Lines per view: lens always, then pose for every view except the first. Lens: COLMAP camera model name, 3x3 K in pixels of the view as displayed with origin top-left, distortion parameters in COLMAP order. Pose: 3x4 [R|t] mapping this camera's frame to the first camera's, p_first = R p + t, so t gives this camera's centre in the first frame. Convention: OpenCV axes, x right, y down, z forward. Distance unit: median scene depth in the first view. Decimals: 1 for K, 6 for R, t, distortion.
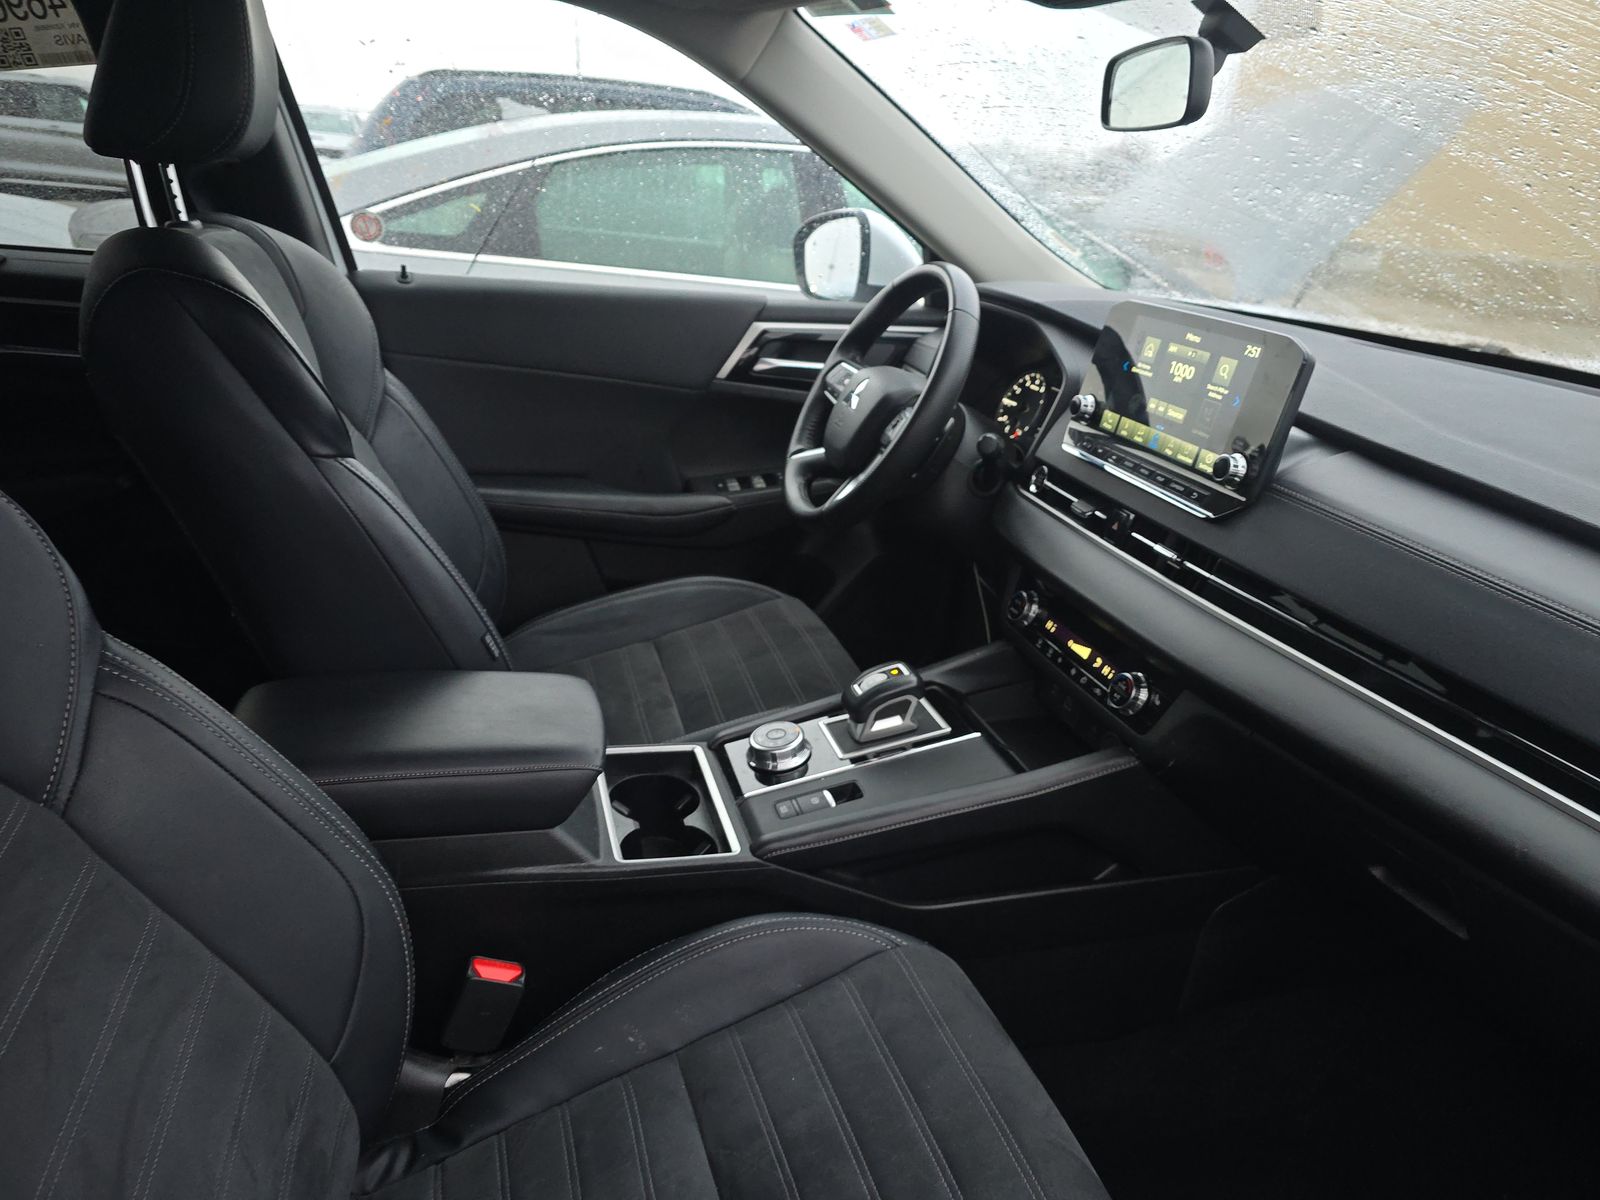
lens RADIAL K [[1080.8, 0, 800.0], [0, 1080.8, 600.0], [0, 0, 1]] dist [-0.004386, -0.000418]
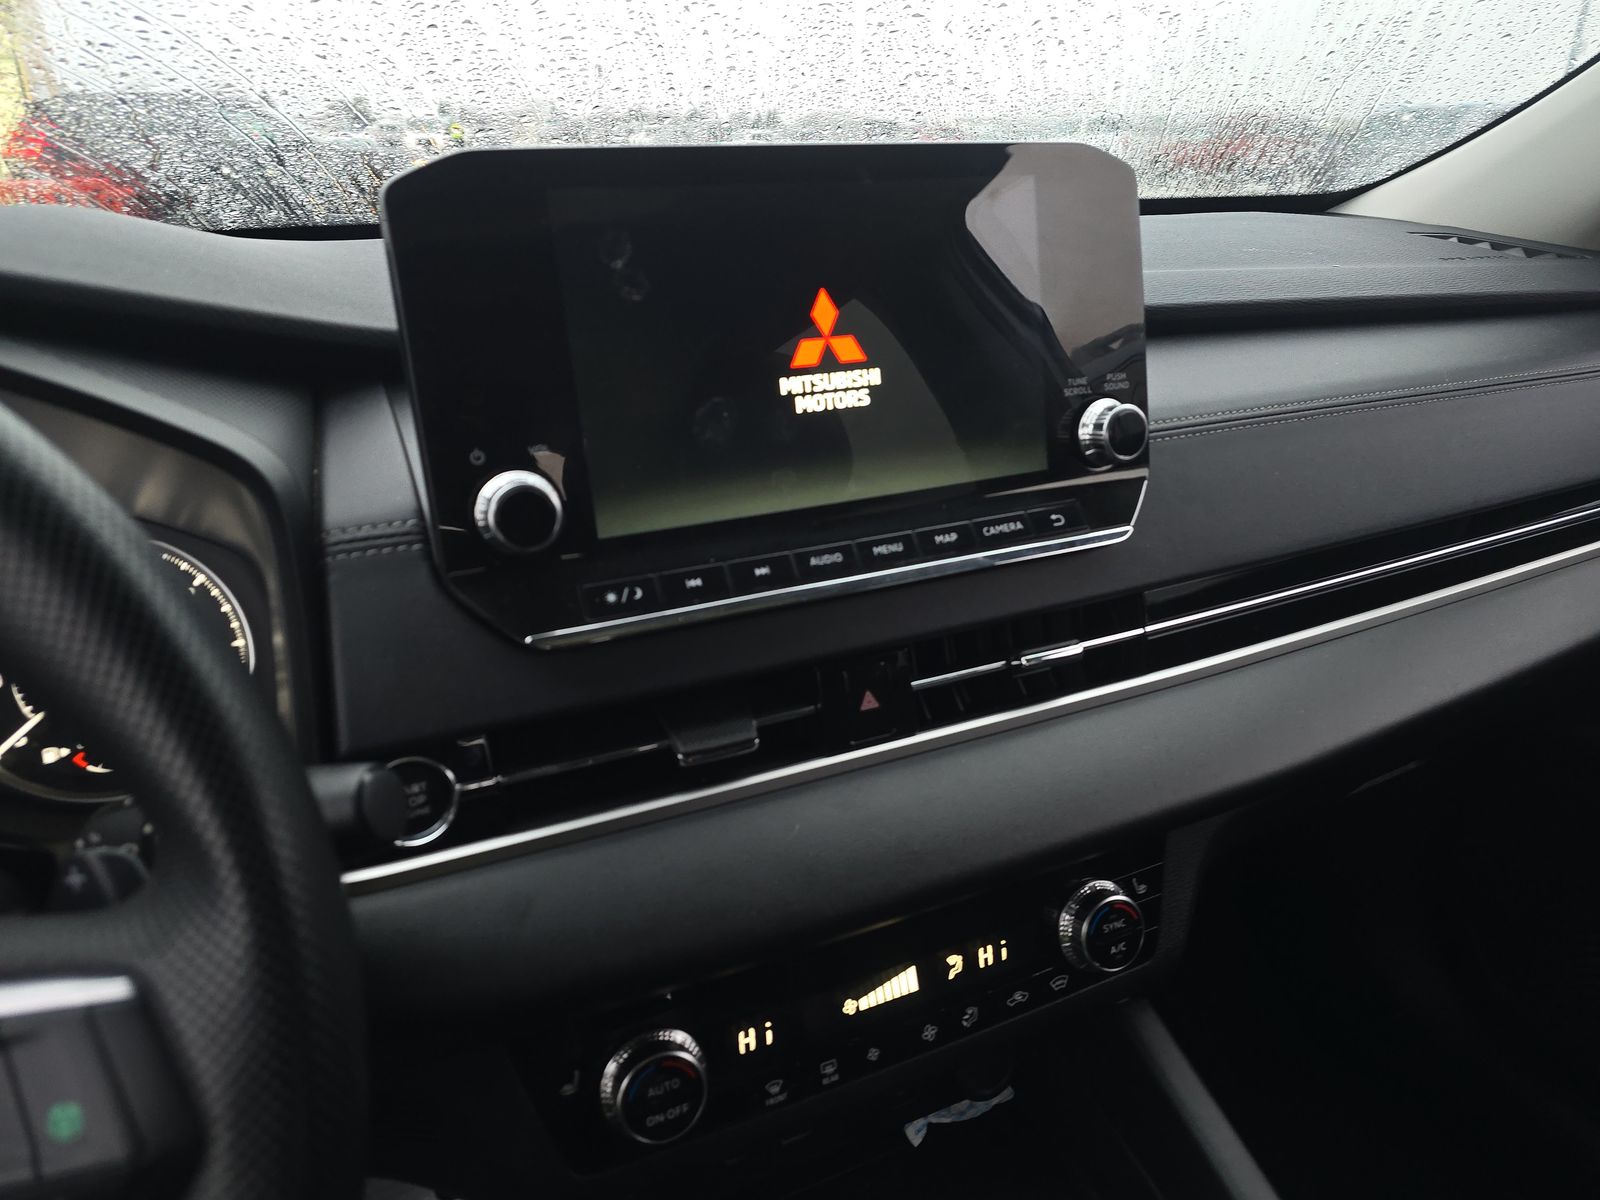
lens RADIAL K [[1080.8, 0, 800.0], [0, 1080.8, 600.0], [0, 0, 1]] dist [-0.004386, -0.000418]
pose [[-0.192168, -0.374521, 0.907086, -0.059420], [0.354645, 0.835344, 0.420032, -0.271867], [-0.915040, 0.402411, -0.027704, 0.985311]]
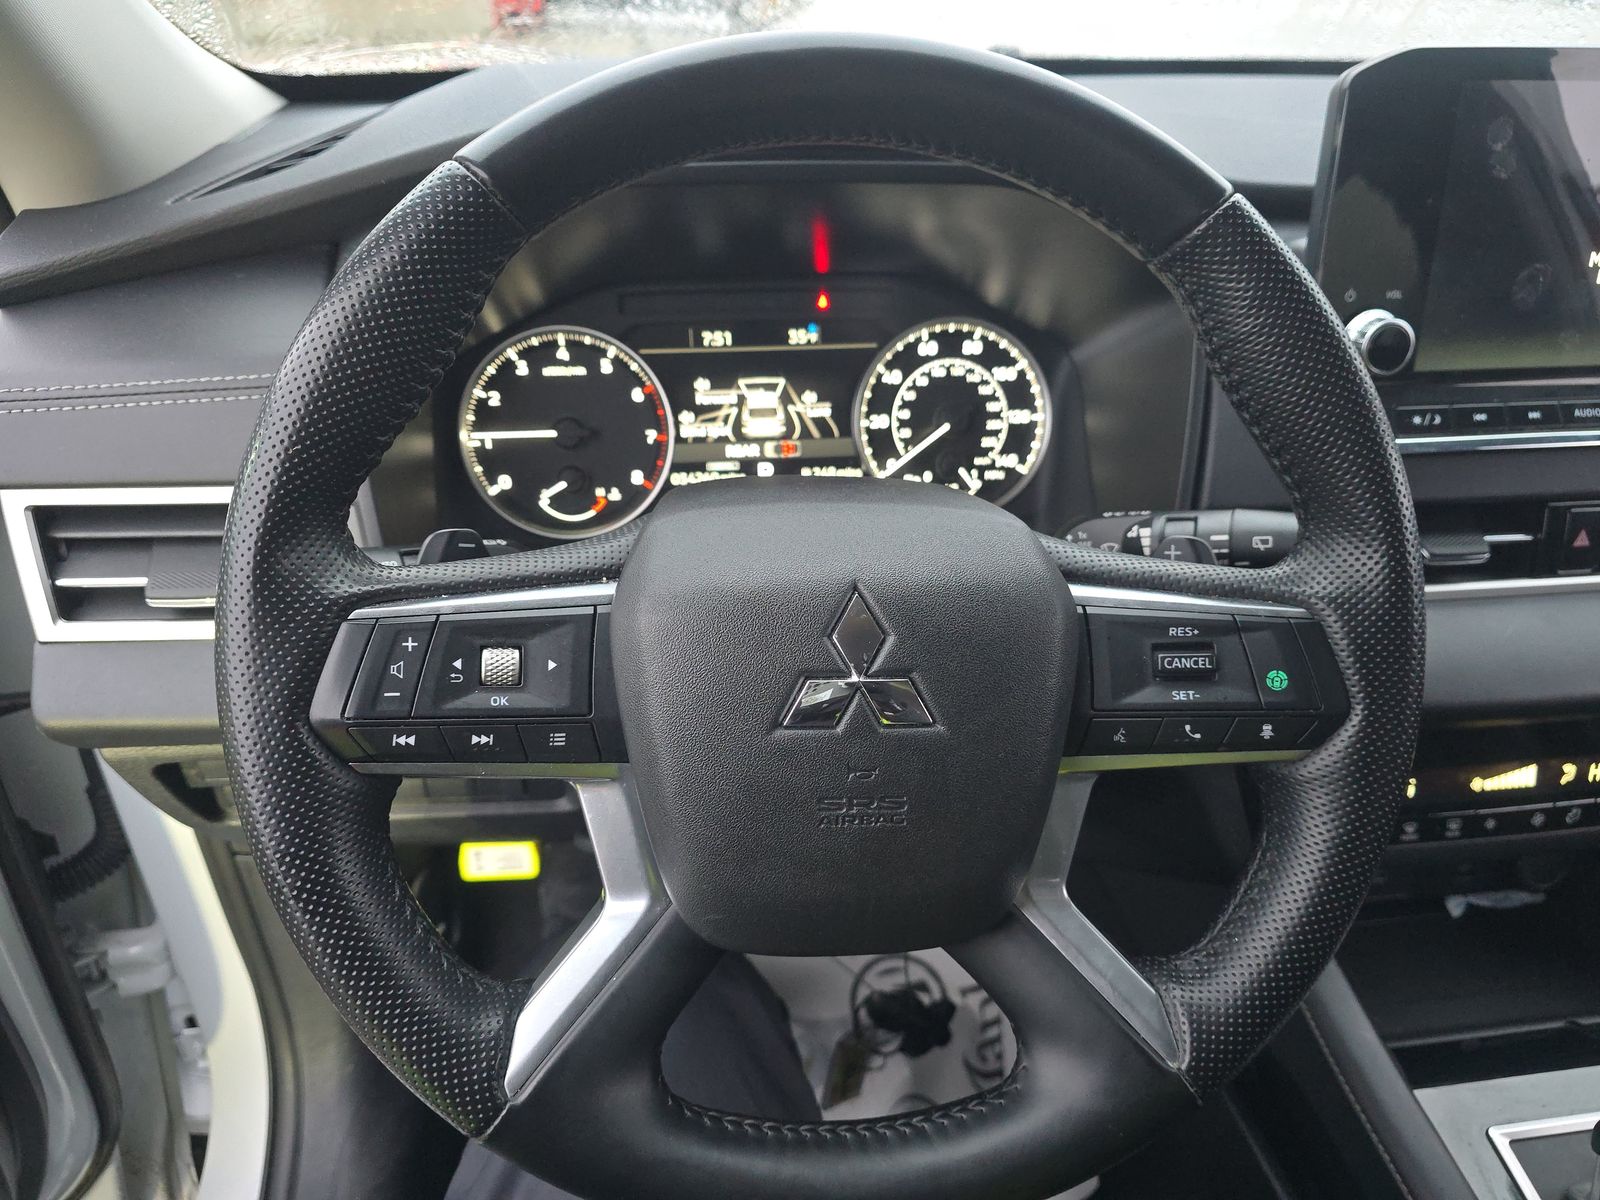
lens RADIAL K [[1045.8, 0, 767.2], [0, 1045.8, 620.4], [0, 0, 1]] dist [0.000172, -0.001990]
pose [[0.124255, -0.521096, 0.844405, -0.164447], [0.345190, 0.820545, 0.455576, -0.364954], [-0.930271, 0.234872, 0.281834, 1.174650]]
